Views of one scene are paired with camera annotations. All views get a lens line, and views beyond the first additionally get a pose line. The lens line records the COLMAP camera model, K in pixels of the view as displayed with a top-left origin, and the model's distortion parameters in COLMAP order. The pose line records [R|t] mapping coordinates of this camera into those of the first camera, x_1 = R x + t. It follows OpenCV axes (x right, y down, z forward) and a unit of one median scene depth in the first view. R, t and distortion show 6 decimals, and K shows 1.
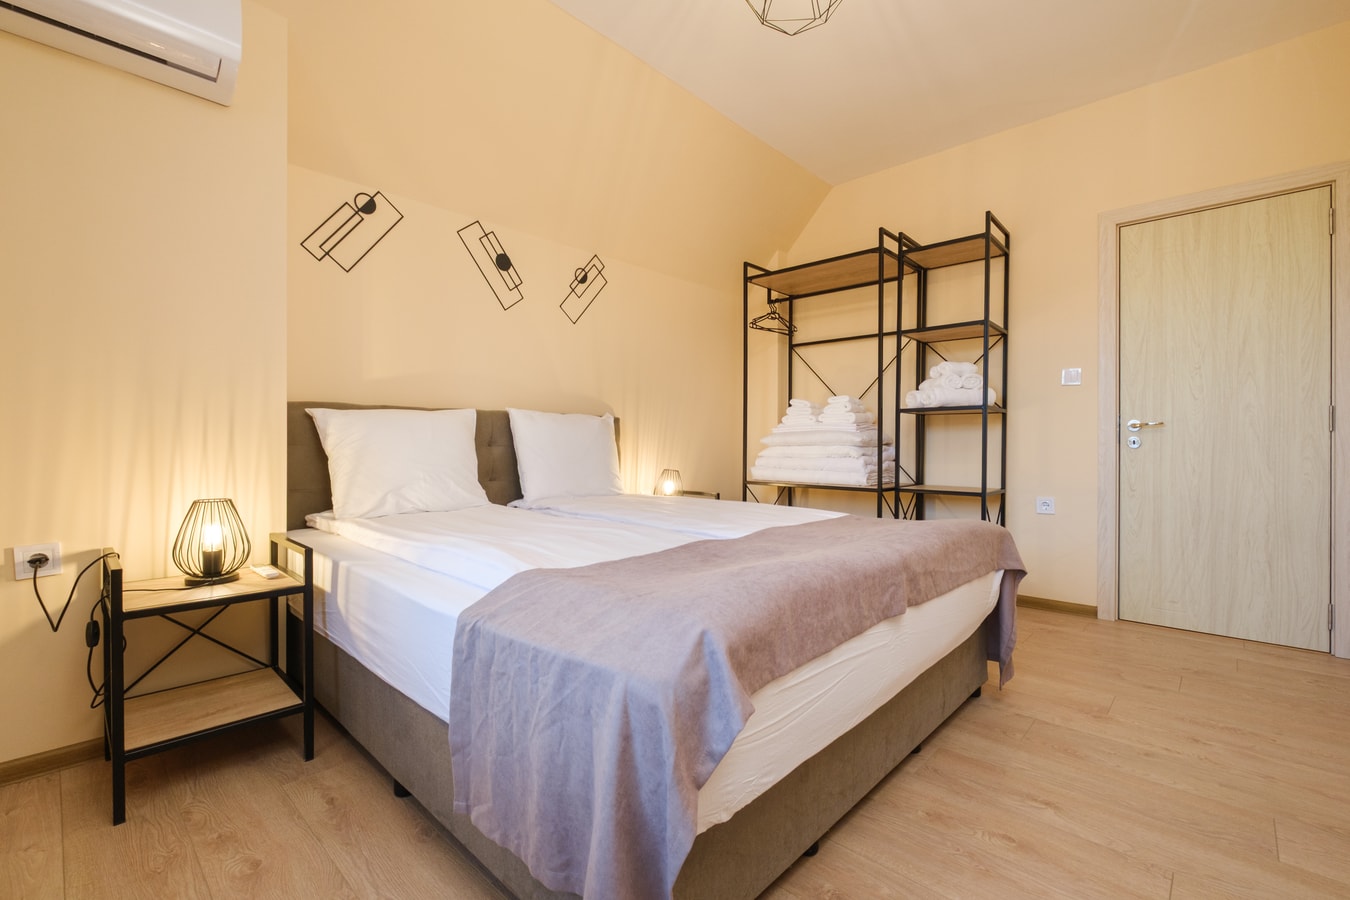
lens RADIAL K [[597.1, 0, 684.1], [0, 597.1, 453.5], [0, 0, 1]] dist [0.004395, 0.000326]
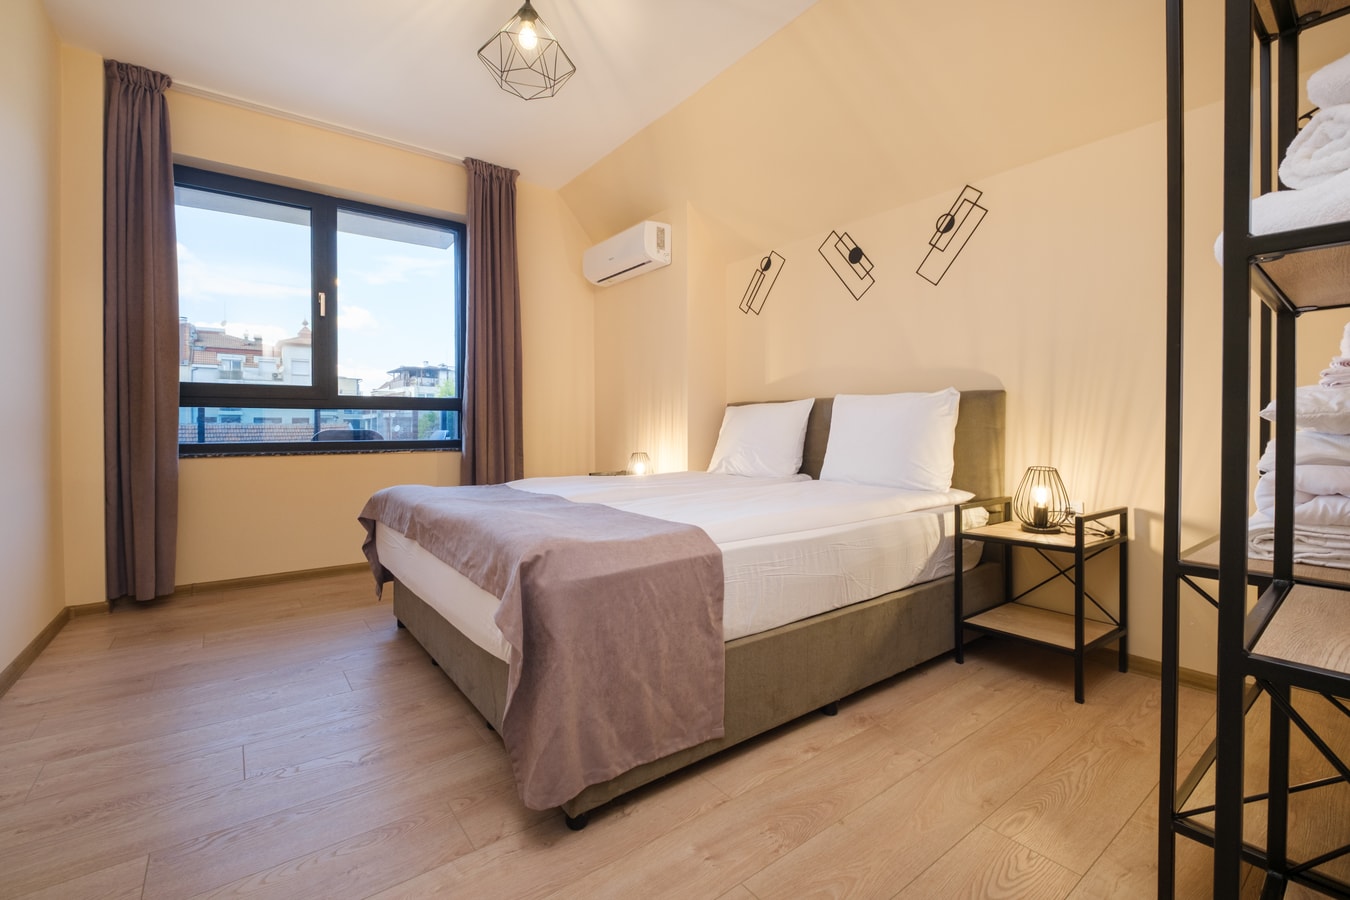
lens RADIAL K [[578.8, 0, 674.0], [0, 578.8, 444.4], [0, 0, 1]] dist [0.003195, -0.004788]
pose [[-0.170510, 0.021791, -0.985115, 0.828661], [-0.018420, 0.999510, 0.025298, -0.007645], [0.985184, 0.022460, -0.170025, 0.937721]]
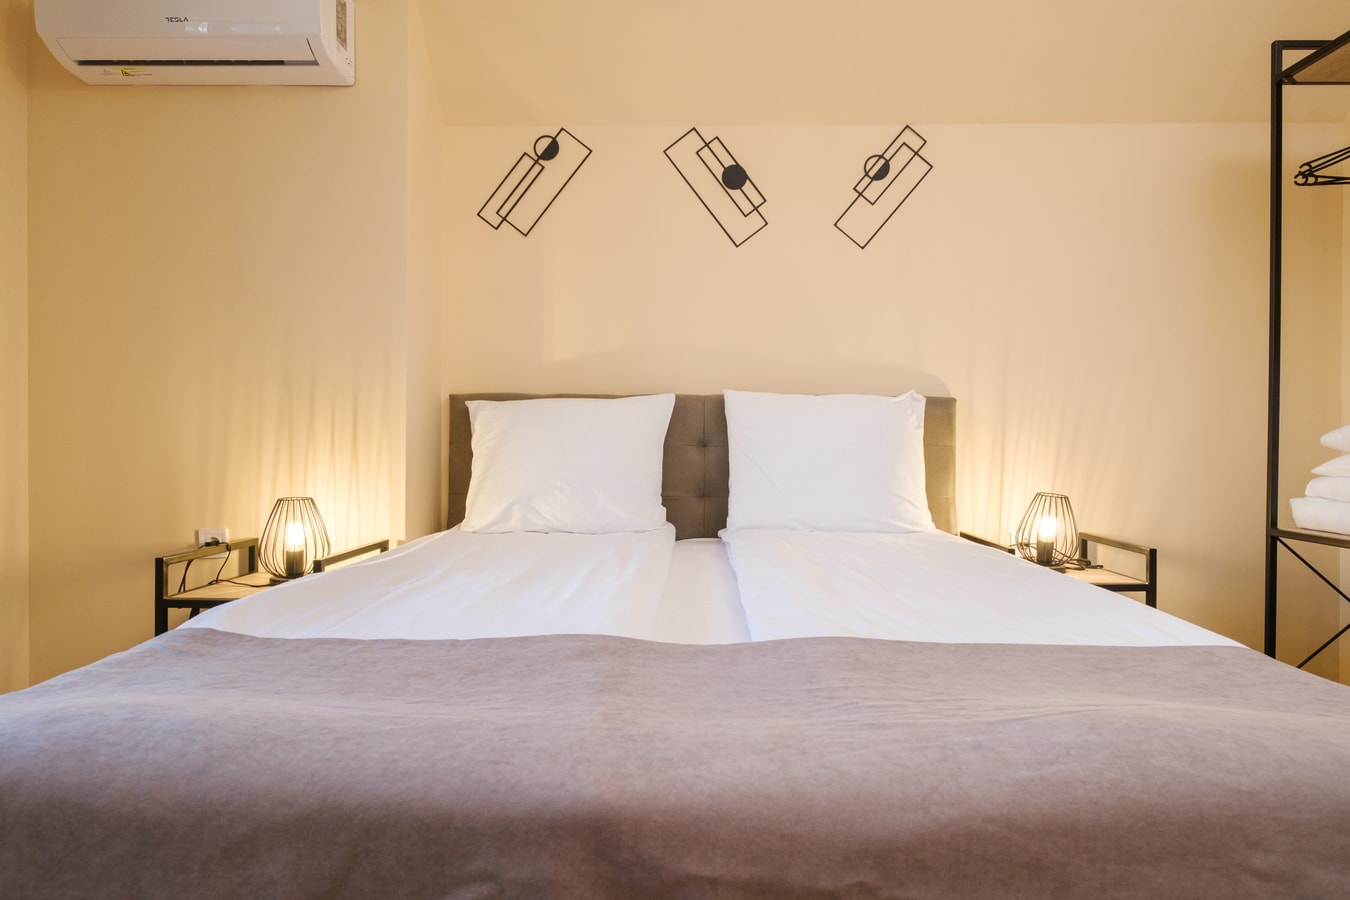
lens RADIAL K [[771.8, 0, 663.2], [0, 771.8, 456.1], [0, 0, 1]] dist [-0.006554, -0.000410]
pose [[0.661287, 0.009801, -0.750069, 0.332040], [-0.017921, 0.999836, -0.002735, 0.001980], [0.749919, 0.015250, 0.661354, 0.392700]]
